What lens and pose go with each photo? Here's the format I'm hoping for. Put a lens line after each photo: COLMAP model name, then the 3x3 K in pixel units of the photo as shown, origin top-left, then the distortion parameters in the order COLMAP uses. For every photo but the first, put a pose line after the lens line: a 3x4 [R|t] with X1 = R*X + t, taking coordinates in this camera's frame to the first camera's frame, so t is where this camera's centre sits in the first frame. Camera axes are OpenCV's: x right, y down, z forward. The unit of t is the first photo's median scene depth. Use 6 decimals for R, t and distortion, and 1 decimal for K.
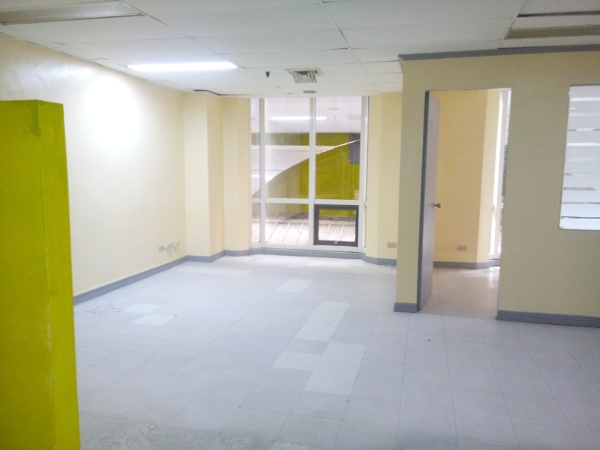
lens RADIAL K [[490.1, 0, 300.0], [0, 490.1, 225.0], [0, 0, 1]] dist [0.168881, -0.327619]
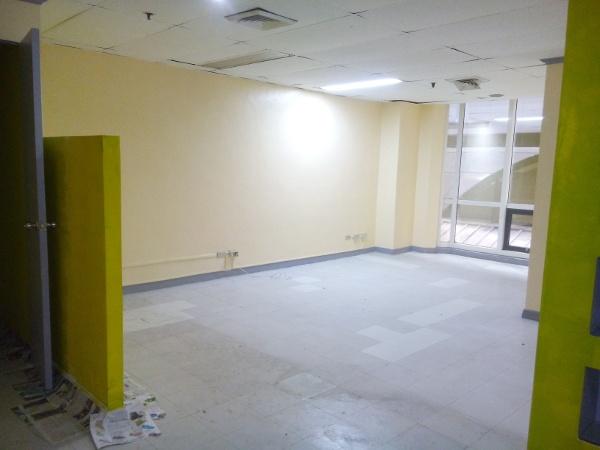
lens RADIAL K [[498.9, 0, 300.0], [0, 498.9, 225.0], [0, 0, 1]] dist [-0.004717, 0.004904]
pose [[0.844141, 0.075526, -0.530775, 0.232273], [-0.077497, 0.996819, 0.018589, 0.004597], [0.530491, 0.025442, 0.847309, -0.059842]]
